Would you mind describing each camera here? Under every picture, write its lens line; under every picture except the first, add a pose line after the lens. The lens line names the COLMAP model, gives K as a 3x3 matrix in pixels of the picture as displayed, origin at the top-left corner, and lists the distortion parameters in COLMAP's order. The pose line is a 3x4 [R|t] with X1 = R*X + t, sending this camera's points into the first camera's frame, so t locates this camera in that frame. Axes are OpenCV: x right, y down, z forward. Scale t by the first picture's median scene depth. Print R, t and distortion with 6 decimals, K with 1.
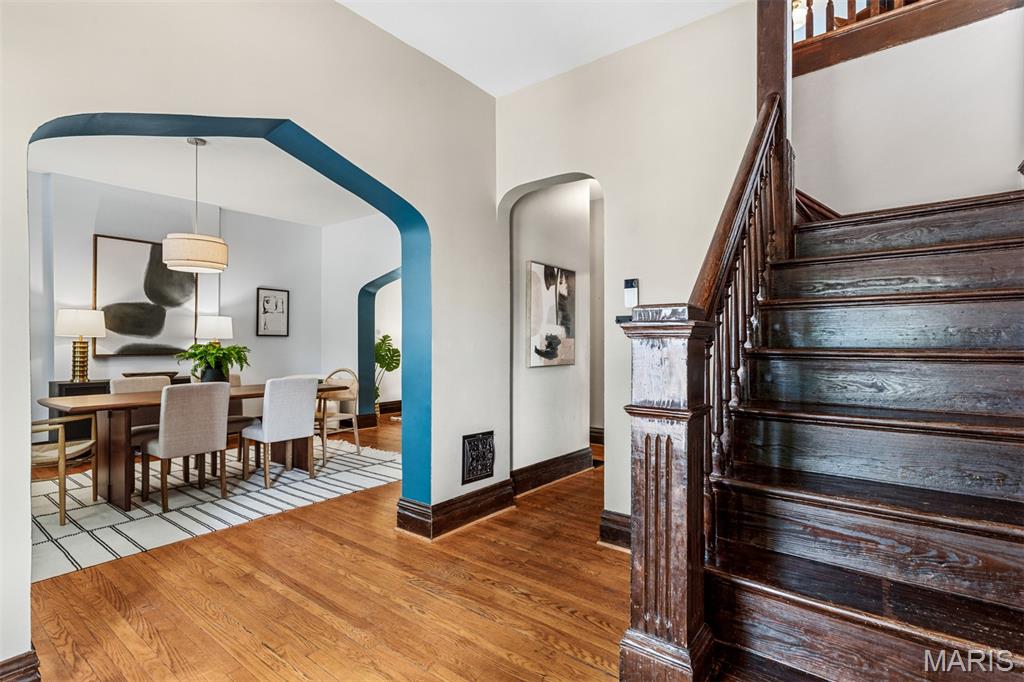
lens RADIAL K [[489.4, 0, 503.7], [0, 489.4, 342.7], [0, 0, 1]] dist [0.002162, -0.001023]
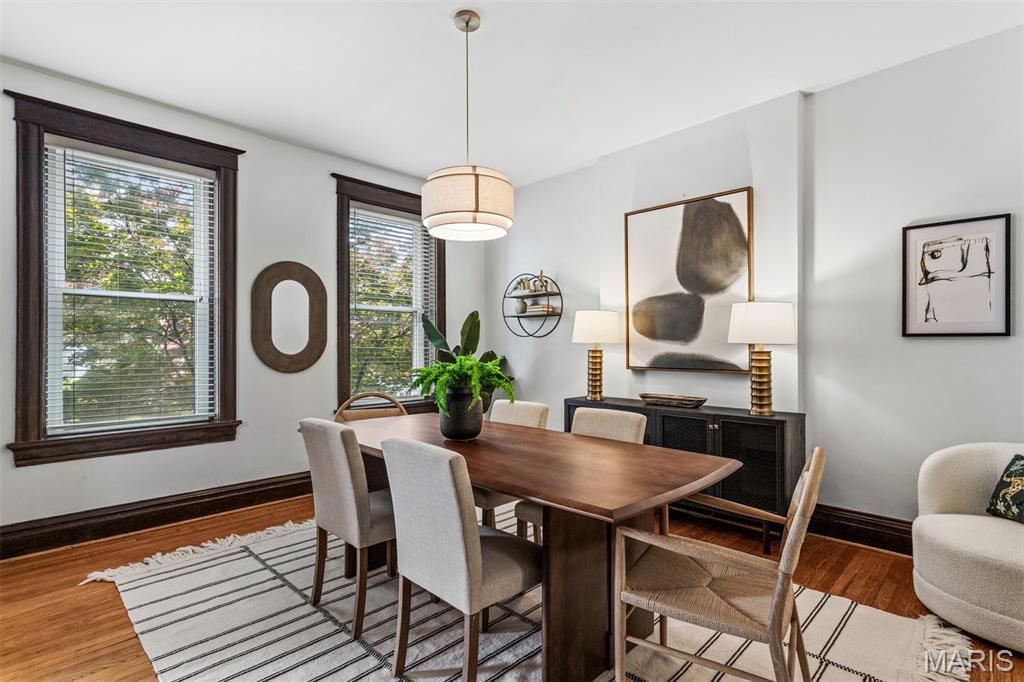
lens RADIAL K [[489.4, 0, 504.6], [0, 489.4, 345.5], [0, 0, 1]] dist [0.002162, -0.001023]
pose [[-0.112137, -0.009914, -0.993643, -0.030136], [-0.001585, 0.999951, -0.009798, -0.001186], [0.993691, 0.000476, -0.112147, 0.830701]]
